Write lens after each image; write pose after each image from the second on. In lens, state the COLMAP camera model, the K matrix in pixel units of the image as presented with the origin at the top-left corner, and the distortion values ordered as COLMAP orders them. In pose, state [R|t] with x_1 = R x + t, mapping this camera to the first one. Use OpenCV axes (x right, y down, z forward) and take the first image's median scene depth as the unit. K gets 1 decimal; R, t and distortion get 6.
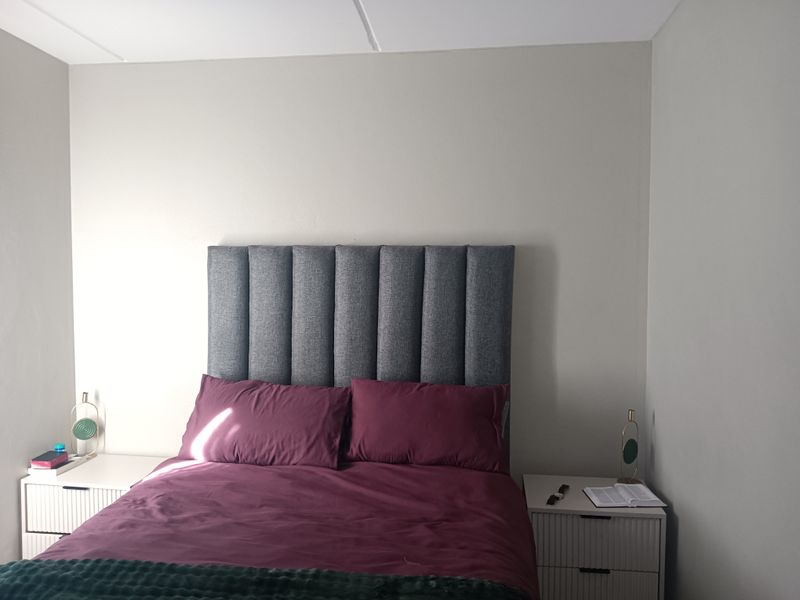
lens RADIAL K [[635.6, 0, 397.5], [0, 635.6, 298.3], [0, 0, 1]] dist [0.118351, -0.239137]
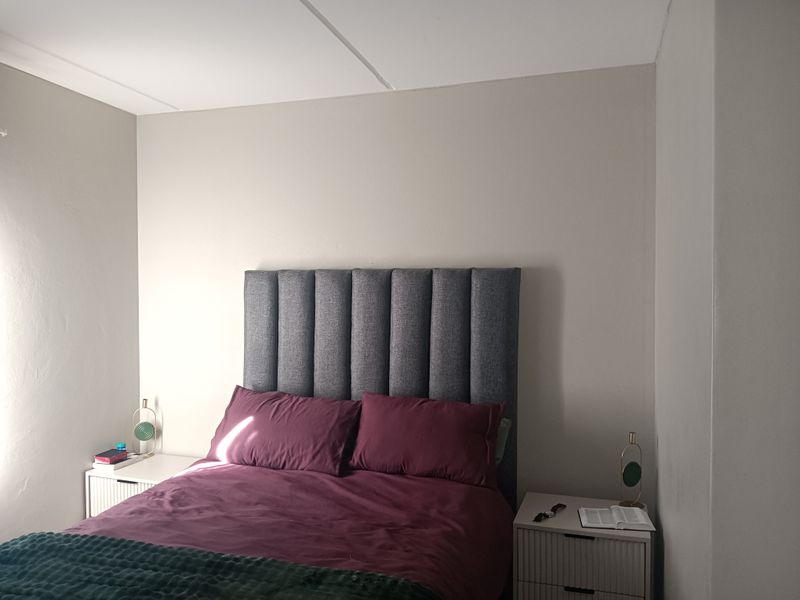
lens RADIAL K [[635.6, 0, 397.5], [0, 635.6, 298.3], [0, 0, 1]] dist [0.118351, -0.239137]
pose [[0.981606, -0.000169, -0.190917, 0.199130], [-0.005328, 0.999586, -0.028277, -0.003363], [0.190843, 0.028774, 0.981199, -0.050546]]
